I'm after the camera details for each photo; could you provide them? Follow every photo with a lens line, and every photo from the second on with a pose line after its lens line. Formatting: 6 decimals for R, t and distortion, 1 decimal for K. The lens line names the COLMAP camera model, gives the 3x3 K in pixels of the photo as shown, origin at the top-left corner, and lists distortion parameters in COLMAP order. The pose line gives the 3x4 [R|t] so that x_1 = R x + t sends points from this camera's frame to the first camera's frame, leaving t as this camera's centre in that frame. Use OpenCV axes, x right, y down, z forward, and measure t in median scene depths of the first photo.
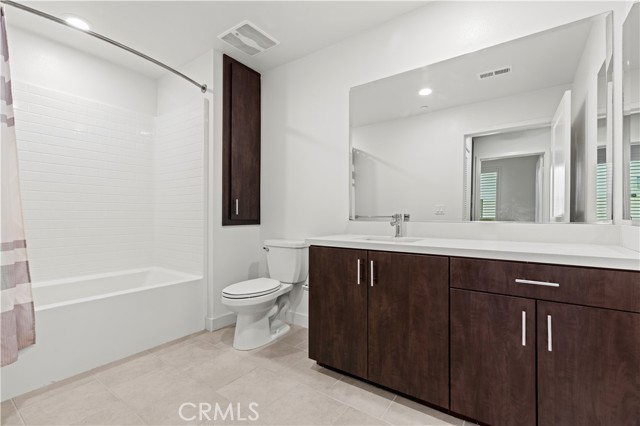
lens RADIAL K [[295.2, 0, 321.0], [0, 295.2, 213.5], [0, 0, 1]] dist [-0.008097, -0.000241]
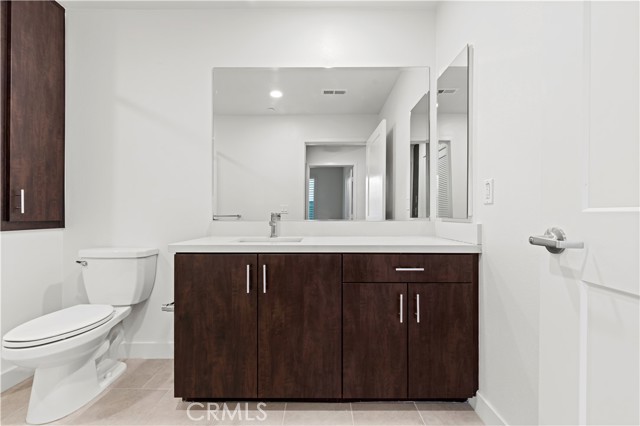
lens RADIAL K [[295.2, 0, 314.3], [0, 295.2, 214.4], [0, 0, 1]] dist [-0.008097, -0.000241]
pose [[0.802713, 0.005132, 0.596343, -0.206711], [-0.004753, 0.999986, -0.002208, 0.006112], [-0.596347, -0.001062, 0.802726, 0.154370]]
